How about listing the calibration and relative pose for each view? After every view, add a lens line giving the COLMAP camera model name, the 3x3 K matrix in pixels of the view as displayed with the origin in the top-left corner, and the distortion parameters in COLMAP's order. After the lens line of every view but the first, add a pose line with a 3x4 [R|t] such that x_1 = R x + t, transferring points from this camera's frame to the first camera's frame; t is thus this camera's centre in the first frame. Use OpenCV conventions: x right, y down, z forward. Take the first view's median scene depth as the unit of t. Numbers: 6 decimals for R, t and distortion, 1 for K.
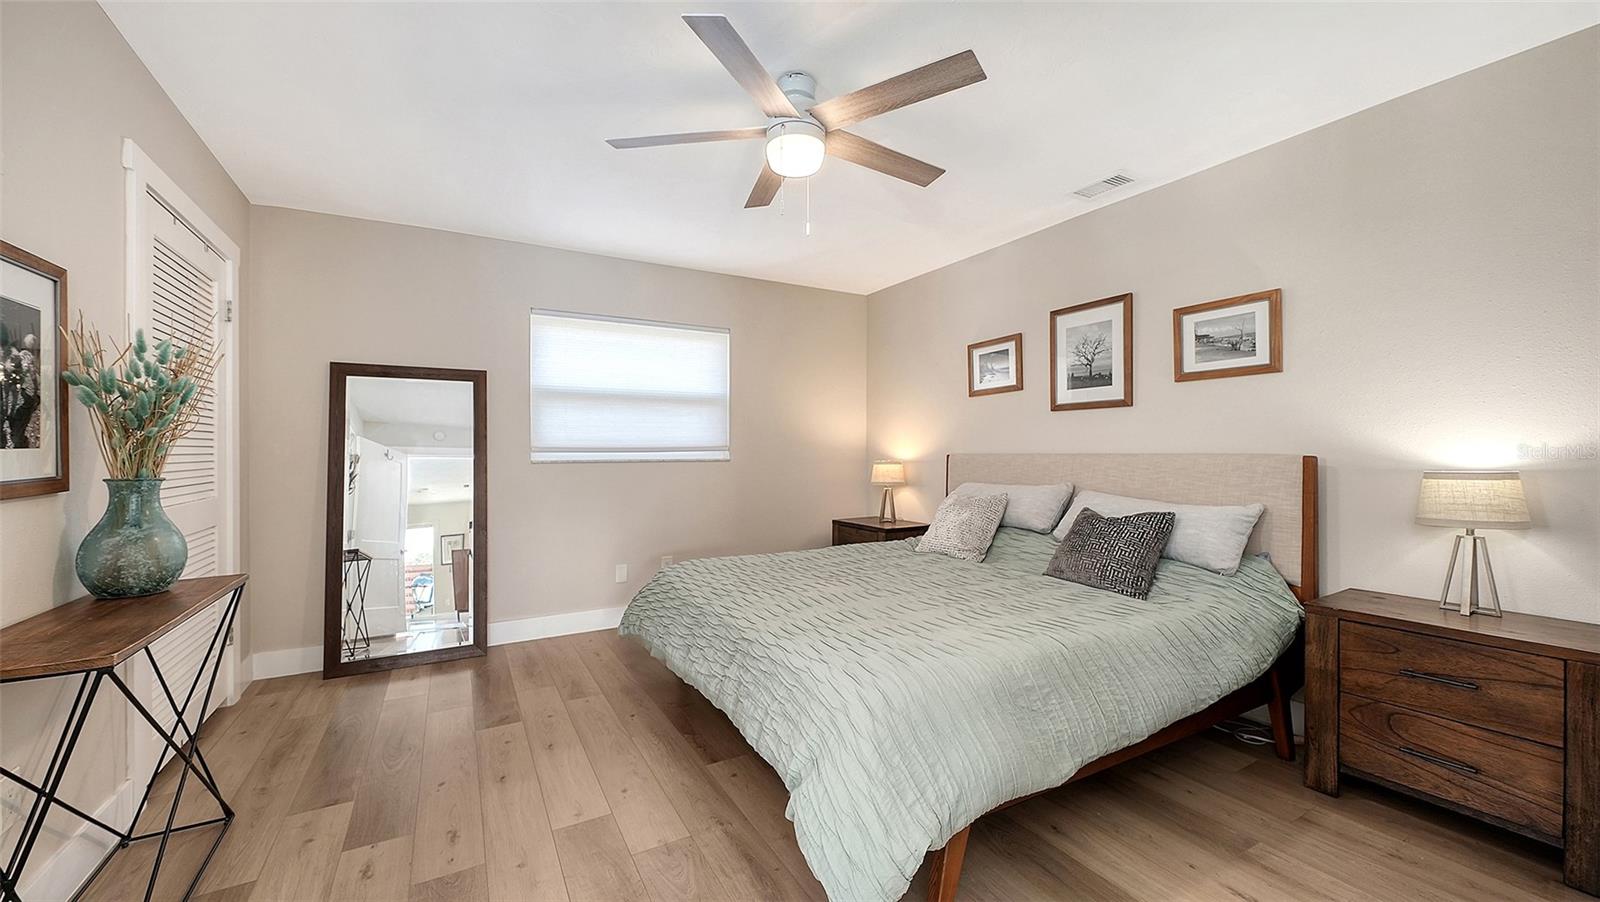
lens RADIAL K [[599.8, 0, 800.0], [0, 599.8, 451.0], [0, 0, 1]] dist [-0.014370, -0.000265]
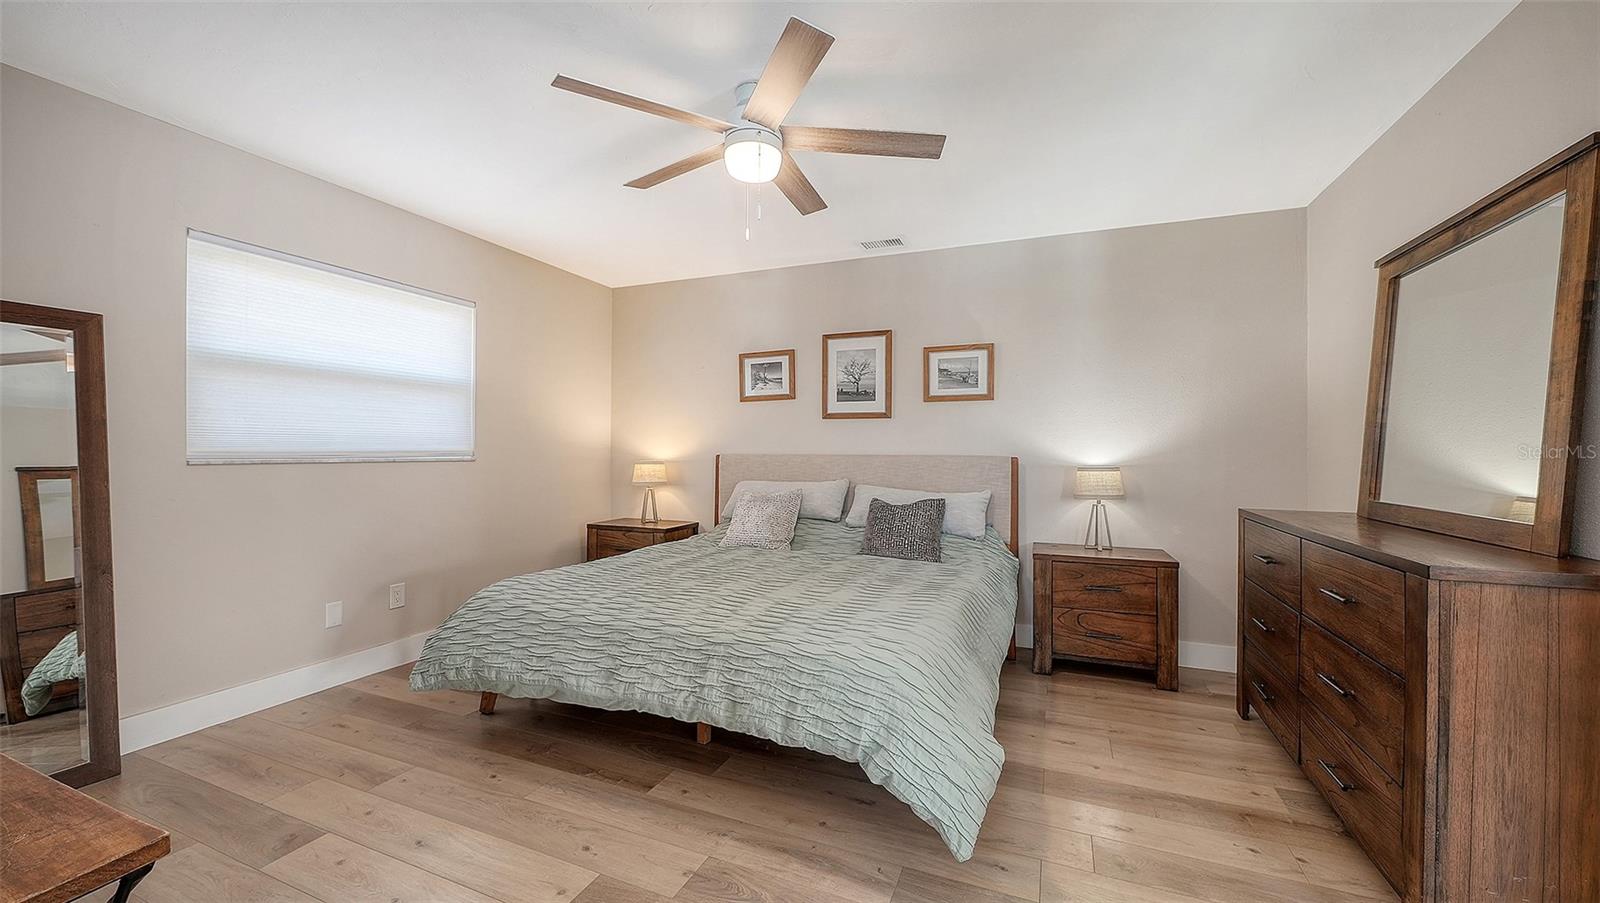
lens RADIAL K [[599.8, 0, 800.0], [0, 599.8, 451.5], [0, 0, 1]] dist [-0.014370, -0.000265]
pose [[0.793000, 0.008339, 0.609165, -0.384629], [-0.009272, 0.999956, -0.001619, 0.000655], [-0.609151, -0.004364, 0.793042, 0.095688]]
